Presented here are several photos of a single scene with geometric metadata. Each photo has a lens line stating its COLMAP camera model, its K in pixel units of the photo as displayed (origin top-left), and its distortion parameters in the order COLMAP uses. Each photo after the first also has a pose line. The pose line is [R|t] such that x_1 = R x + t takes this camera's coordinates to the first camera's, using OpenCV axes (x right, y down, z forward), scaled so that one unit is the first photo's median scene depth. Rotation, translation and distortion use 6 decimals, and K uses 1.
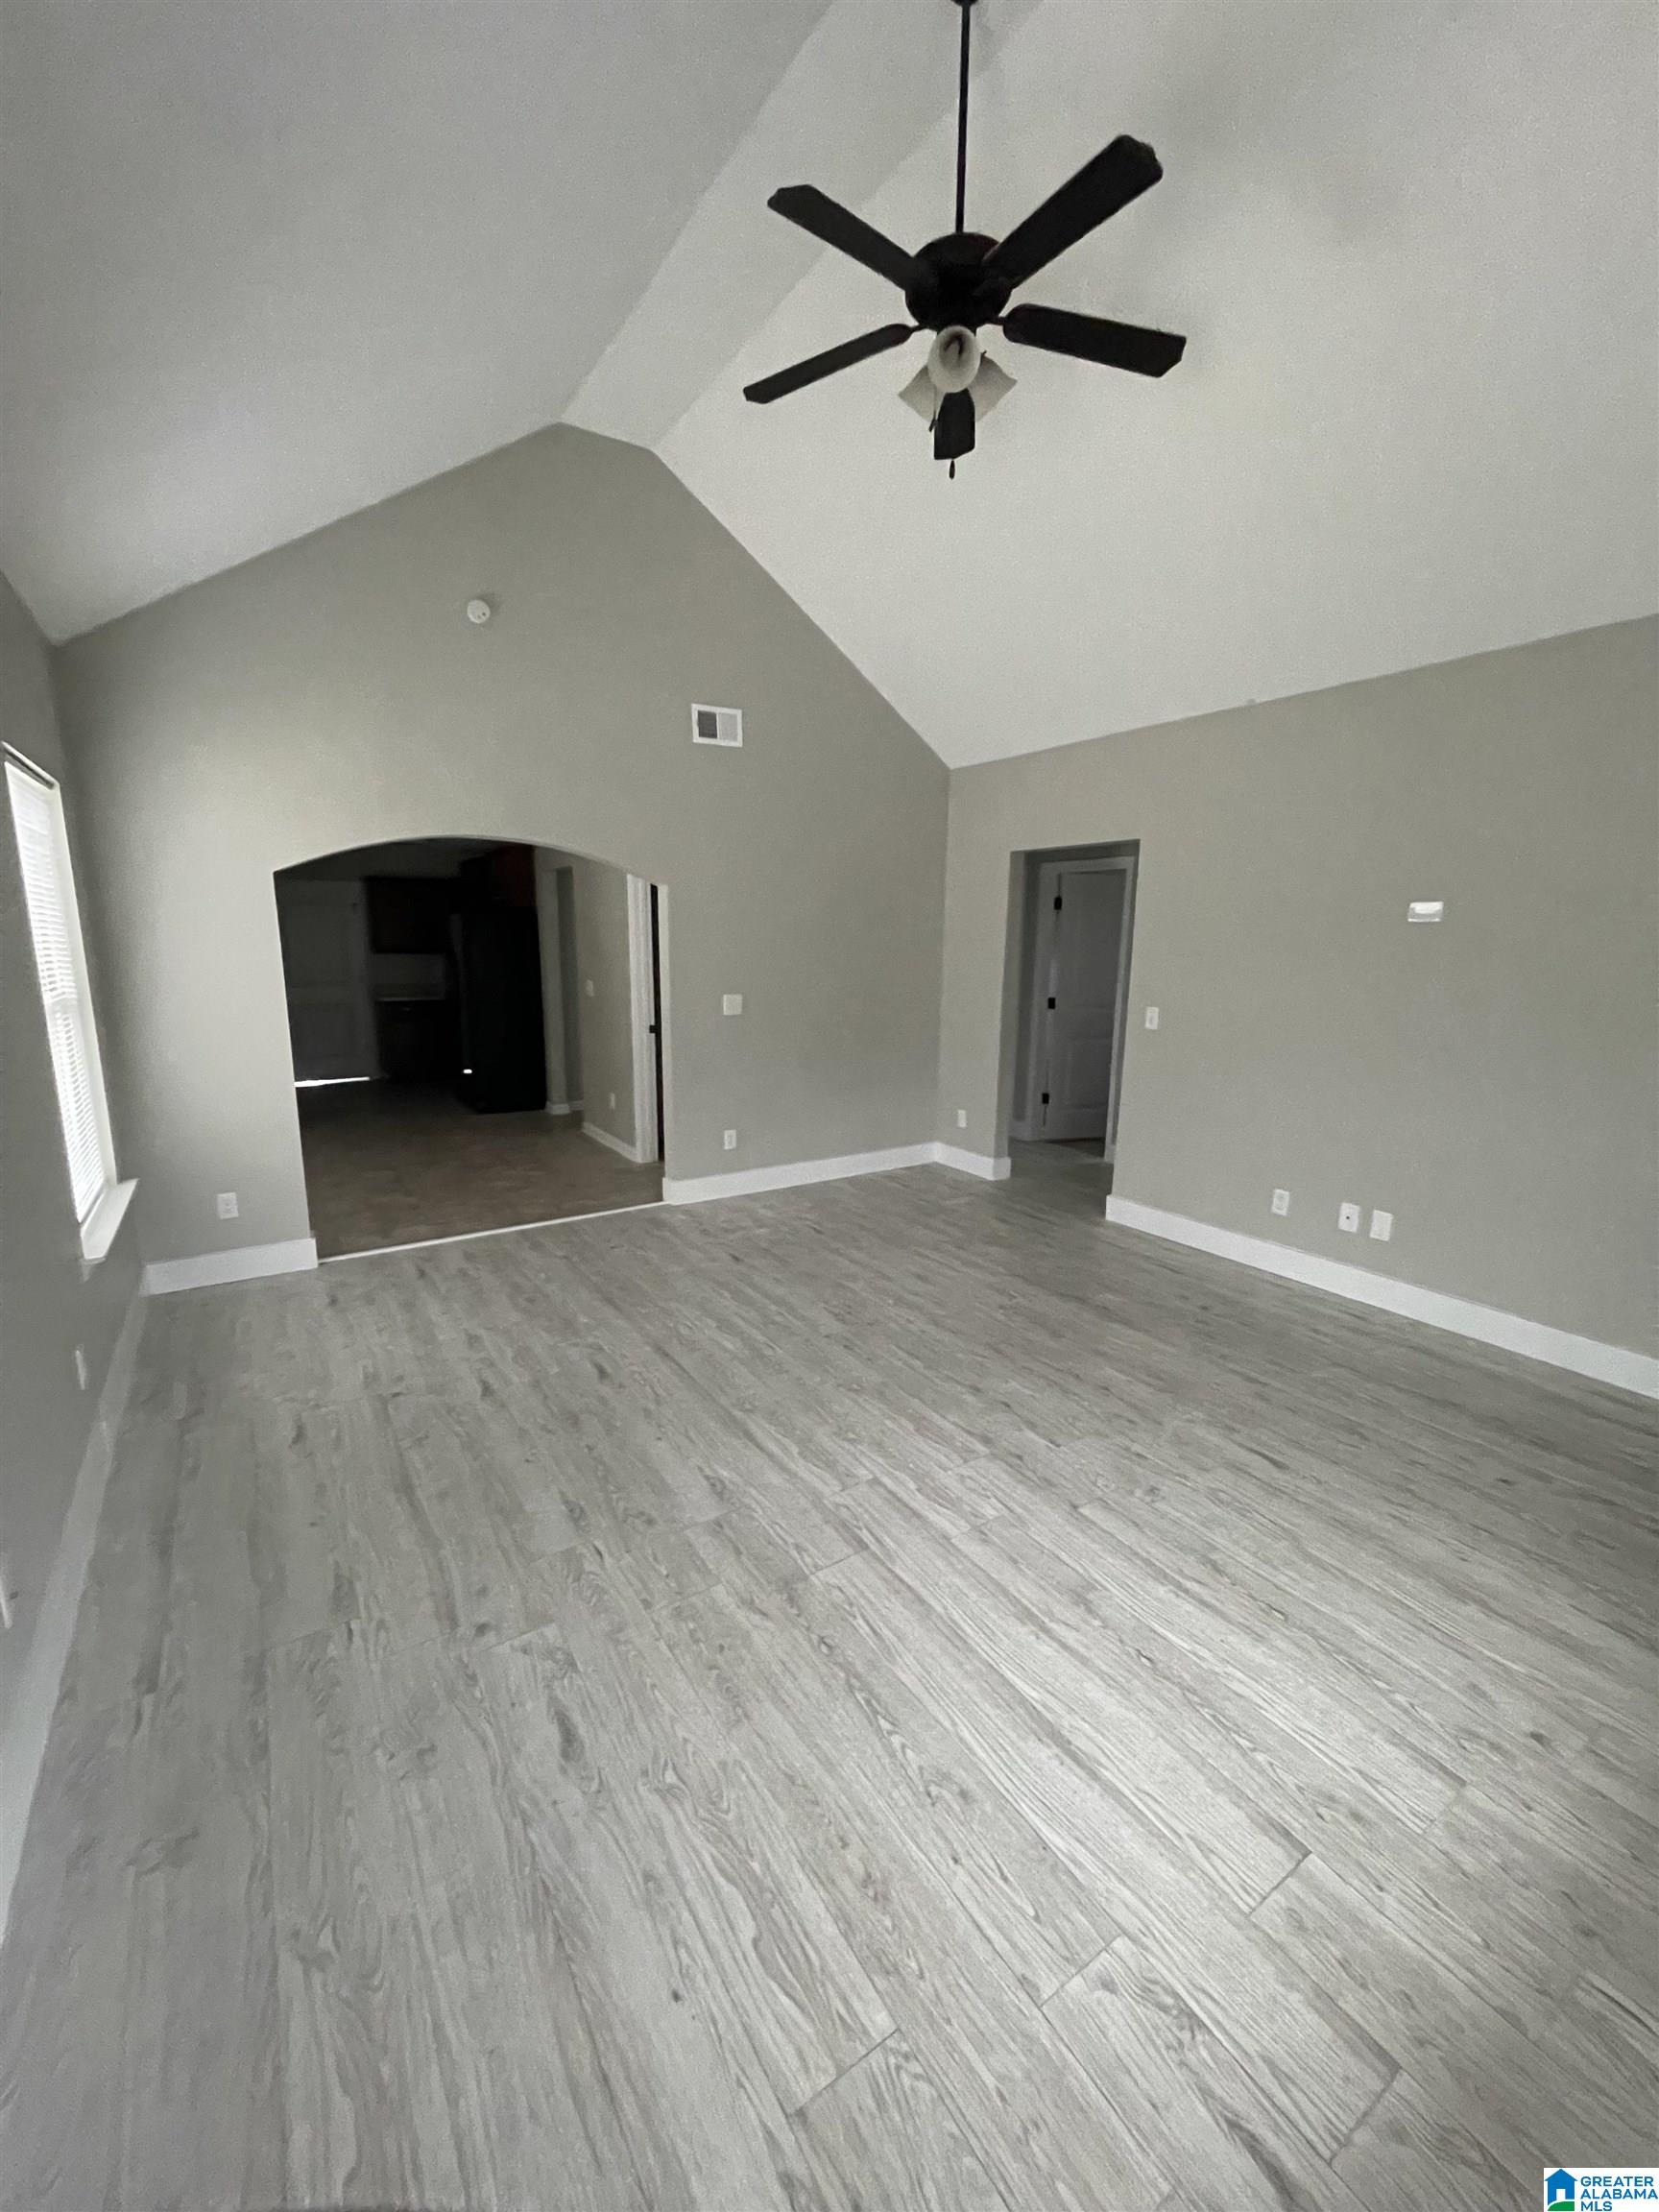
lens RADIAL K [[886.2, 0, 817.3], [0, 886.2, 1103.2], [0, 0, 1]] dist [0.000578, -0.002877]
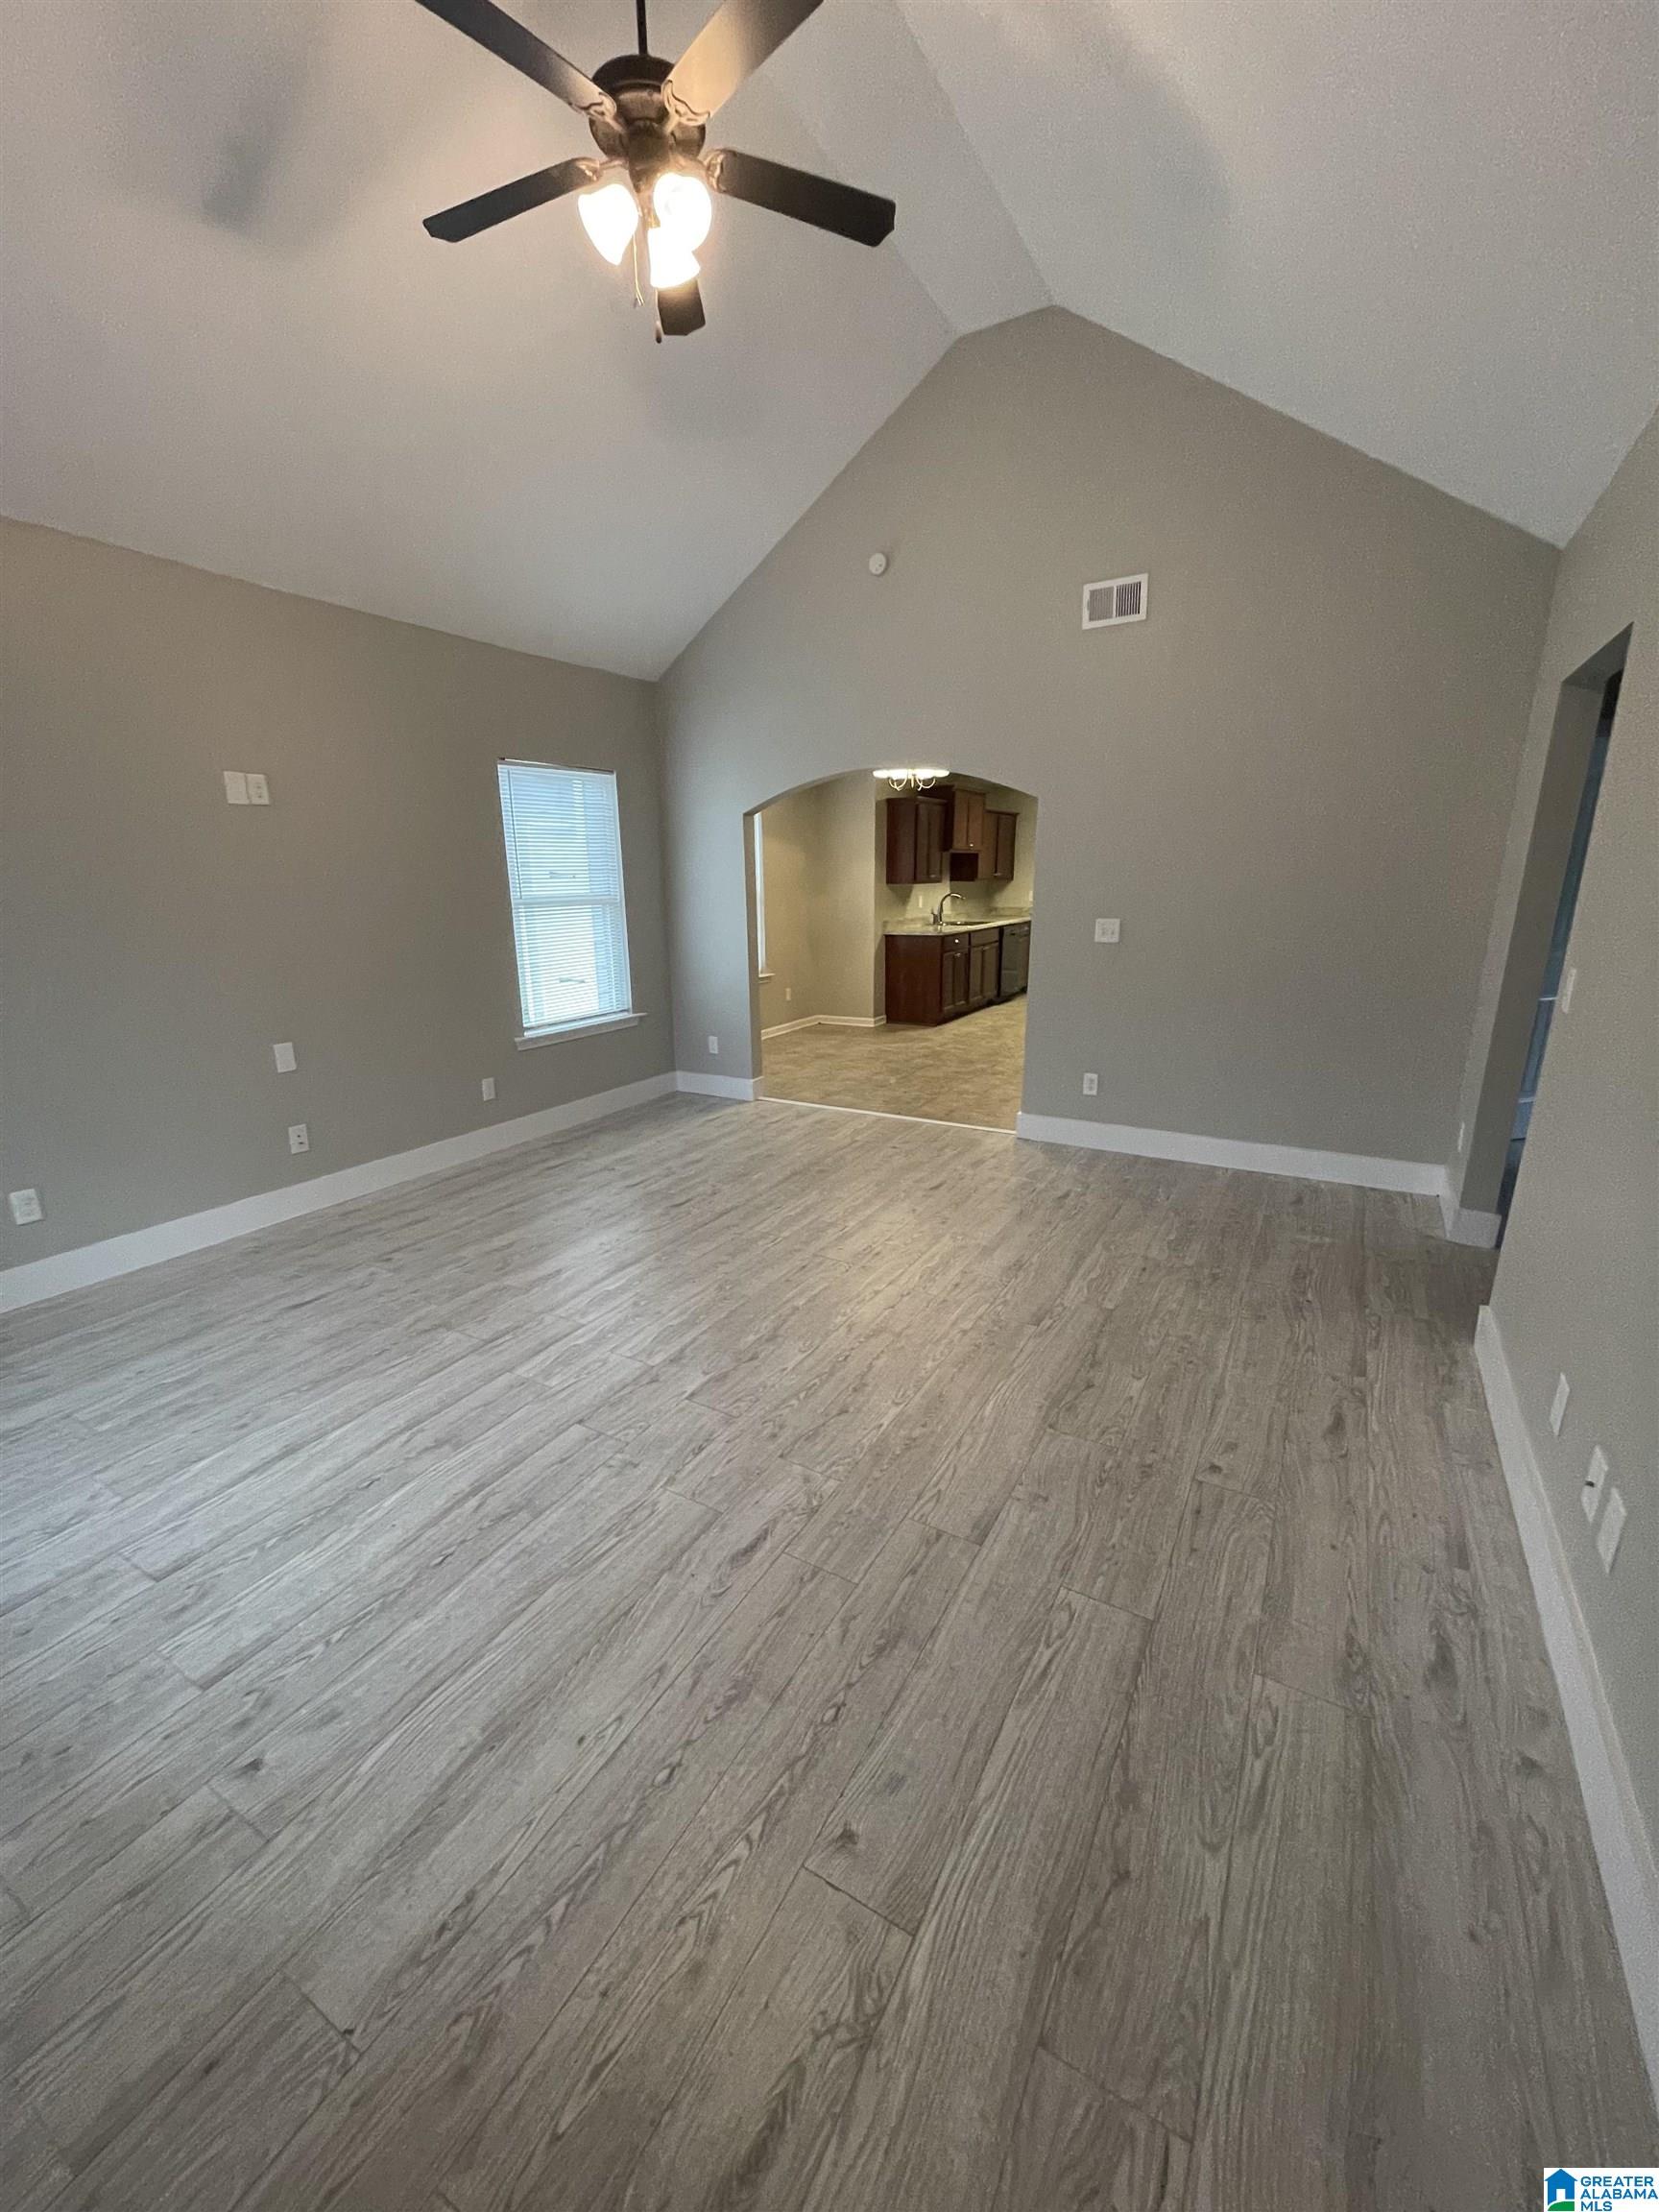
lens RADIAL K [[886.2, 0, 831.6], [0, 886.2, 1103.4], [0, 0, 1]] dist [0.000578, -0.002877]
pose [[0.458766, 0.213965, -0.862411, 0.939502], [-0.148597, 0.975381, 0.162946, -0.078784], [0.876044, 0.053398, 0.479266, 0.582867]]
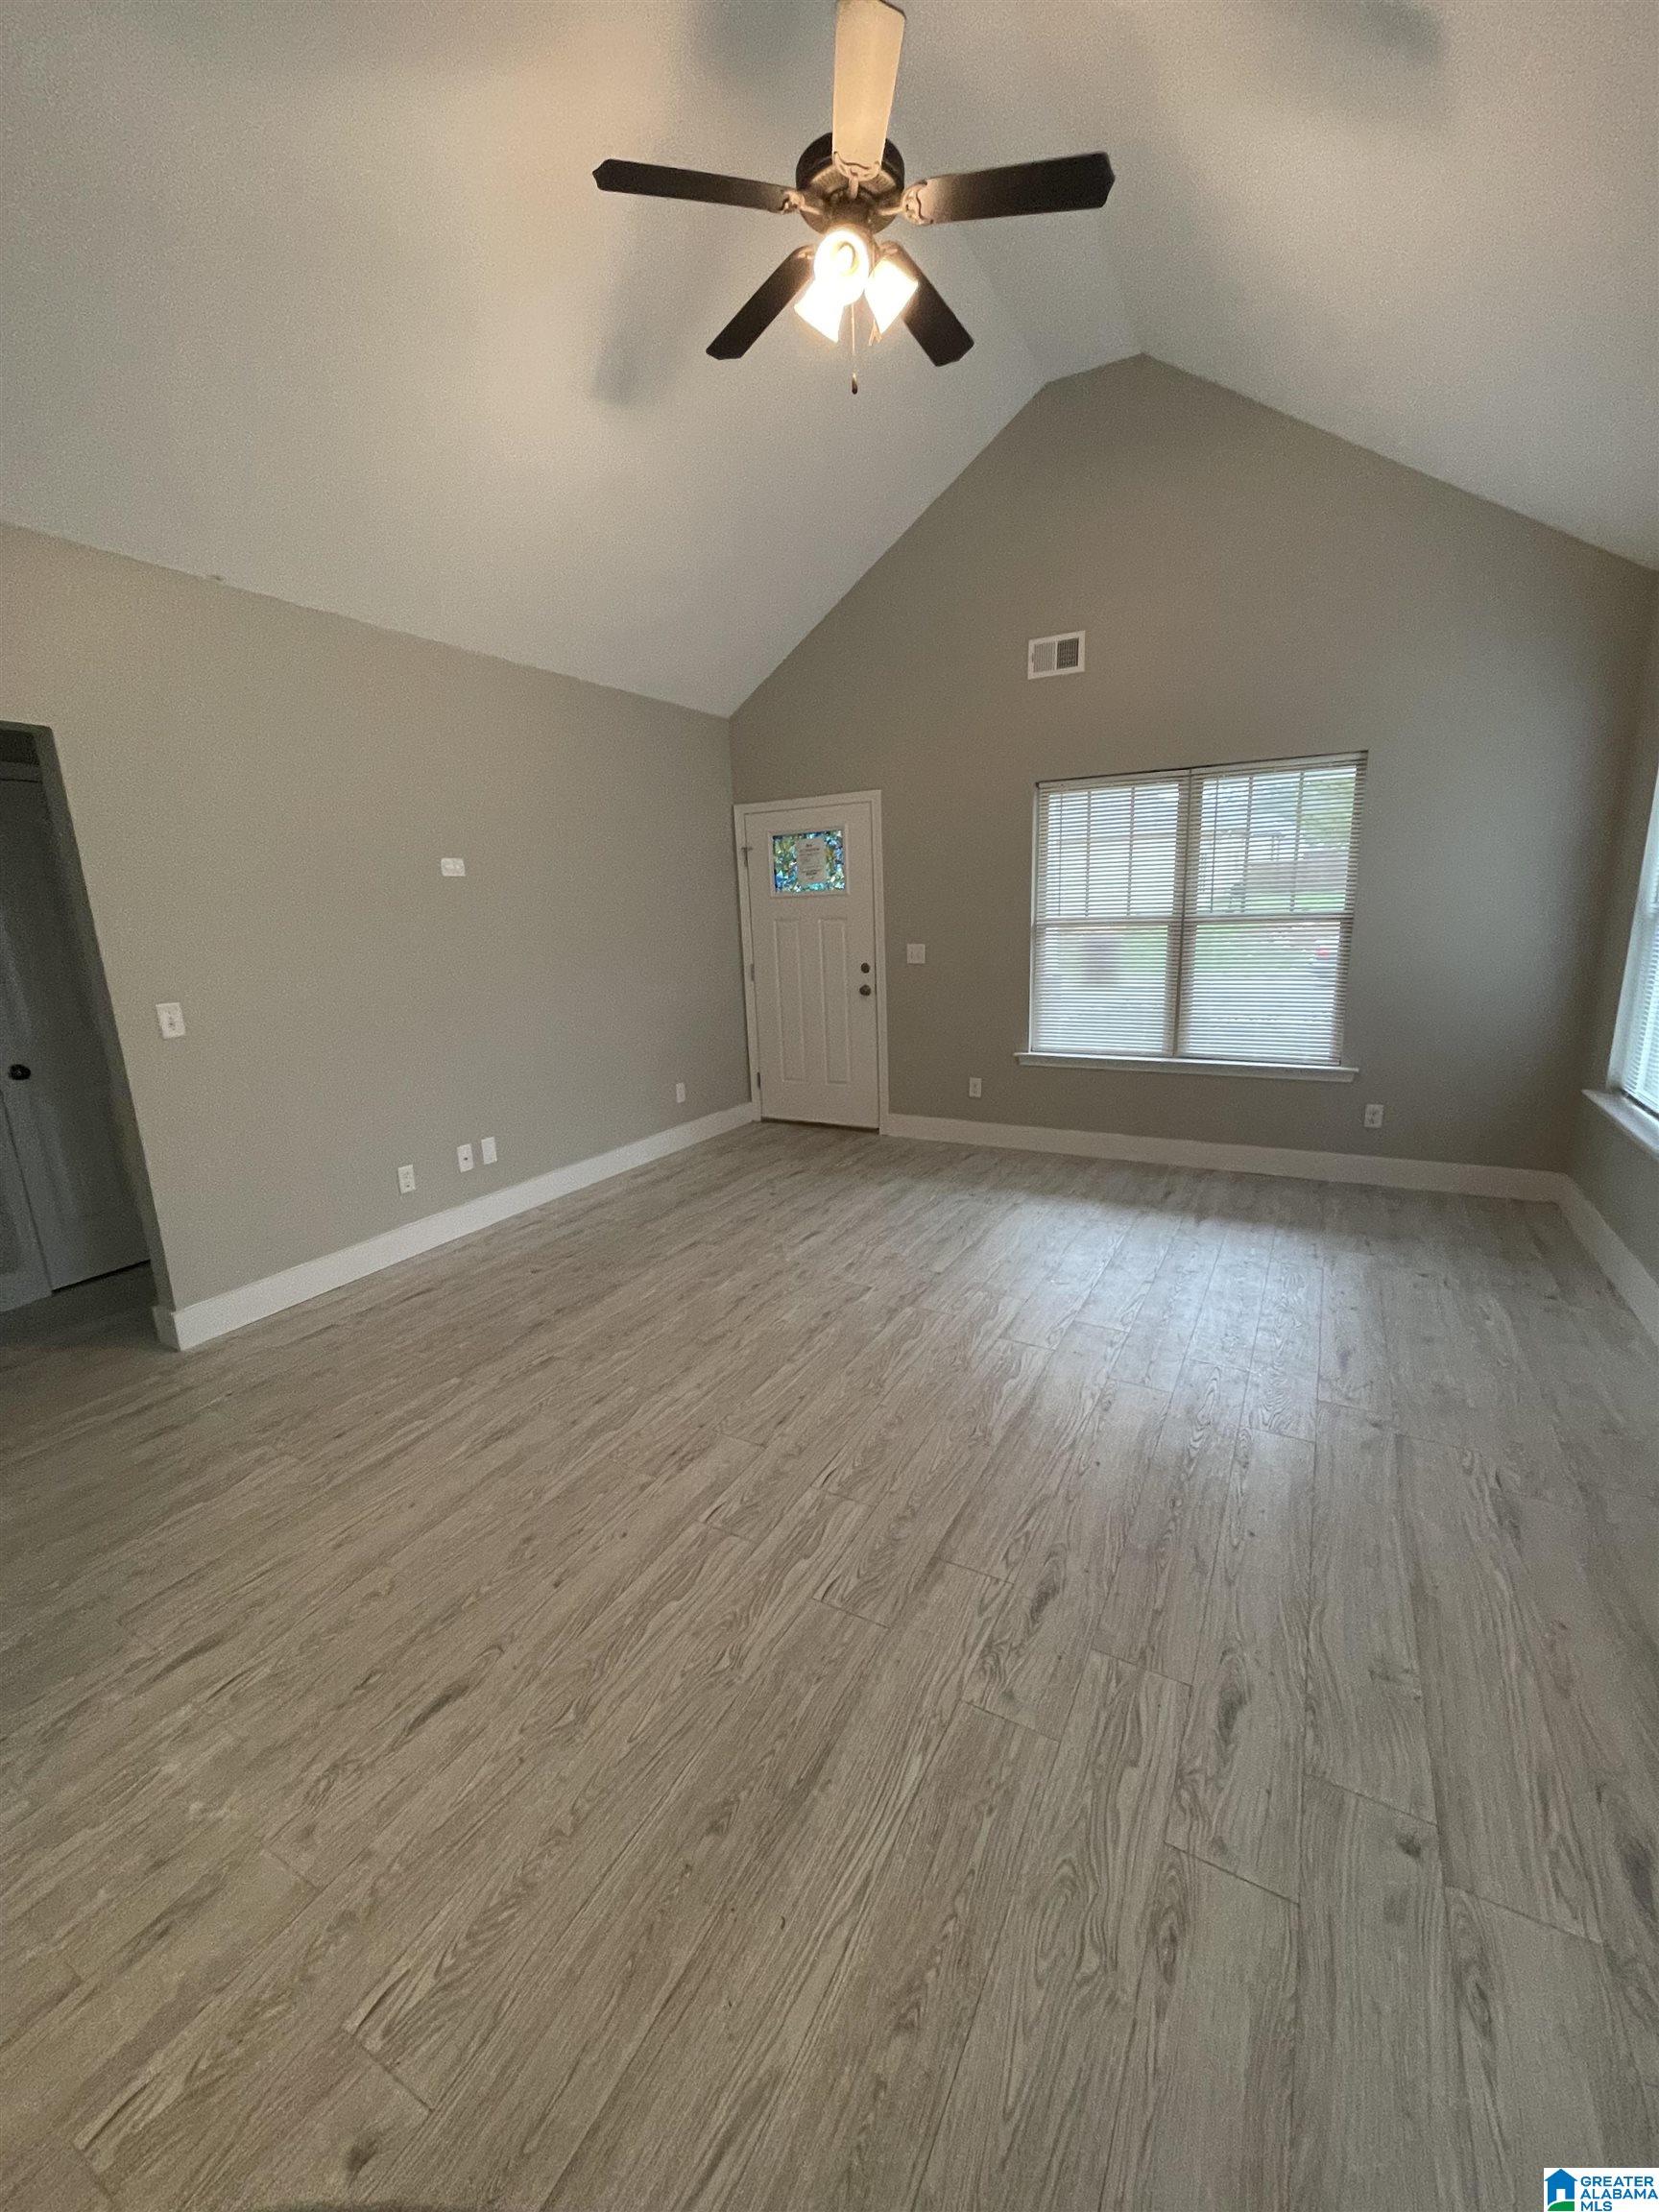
lens RADIAL K [[886.2, 0, 833.2], [0, 886.2, 1105.1], [0, 0, 1]] dist [0.000578, -0.002877]
pose [[-0.474016, -0.188874, 0.860021, -0.633088], [0.192496, 0.930868, 0.310531, -0.217266], [-0.859217, 0.312747, -0.404889, 1.279614]]
